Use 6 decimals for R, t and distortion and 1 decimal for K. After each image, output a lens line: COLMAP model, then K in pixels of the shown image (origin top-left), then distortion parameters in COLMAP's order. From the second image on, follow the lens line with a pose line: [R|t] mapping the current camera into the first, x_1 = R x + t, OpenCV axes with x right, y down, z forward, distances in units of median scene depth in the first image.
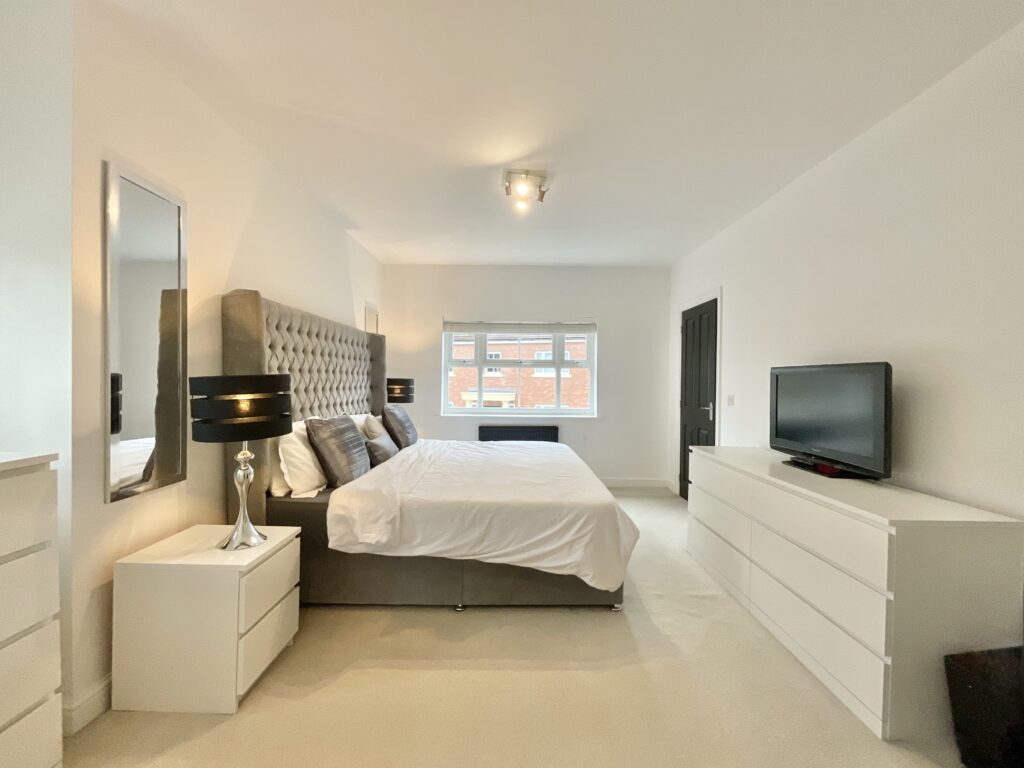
lens RADIAL K [[417.3, 0, 511.7], [0, 417.3, 381.8], [0, 0, 1]] dist [-0.003151, 0.000987]
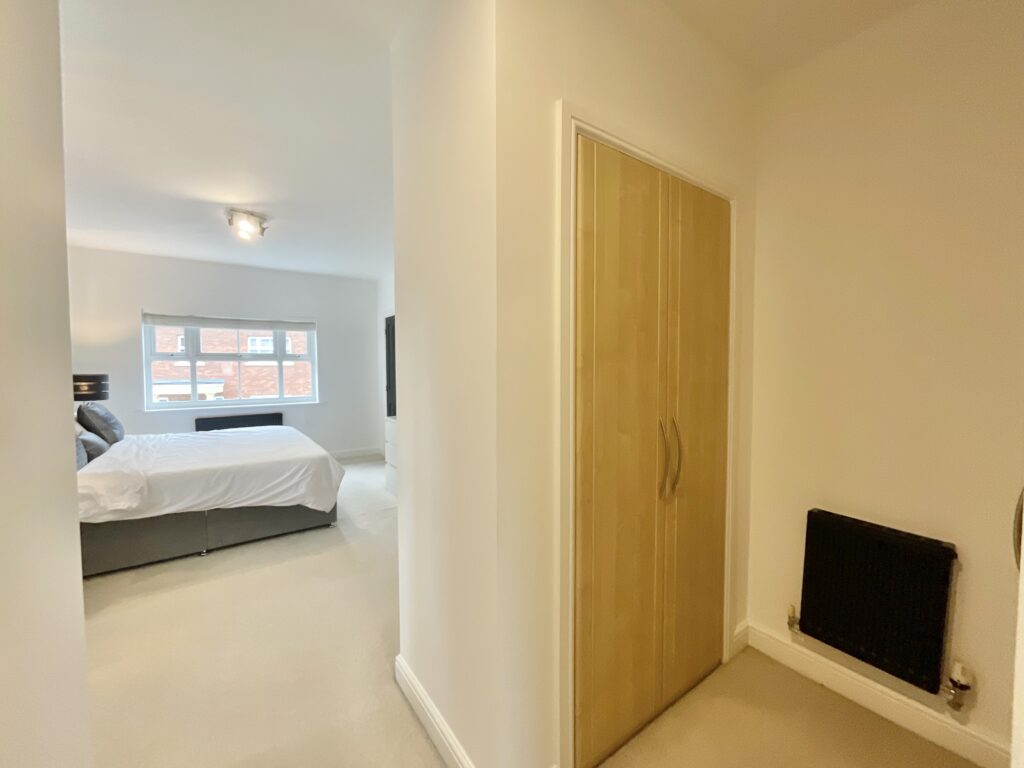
lens RADIAL K [[417.3, 0, 509.9], [0, 417.3, 381.9], [0, 0, 1]] dist [-0.003151, 0.000987]
pose [[0.813744, -0.036107, 0.580101, -0.049906], [0.015578, 0.999065, 0.040332, -0.016517], [-0.581015, -0.023783, 0.813545, -0.357120]]
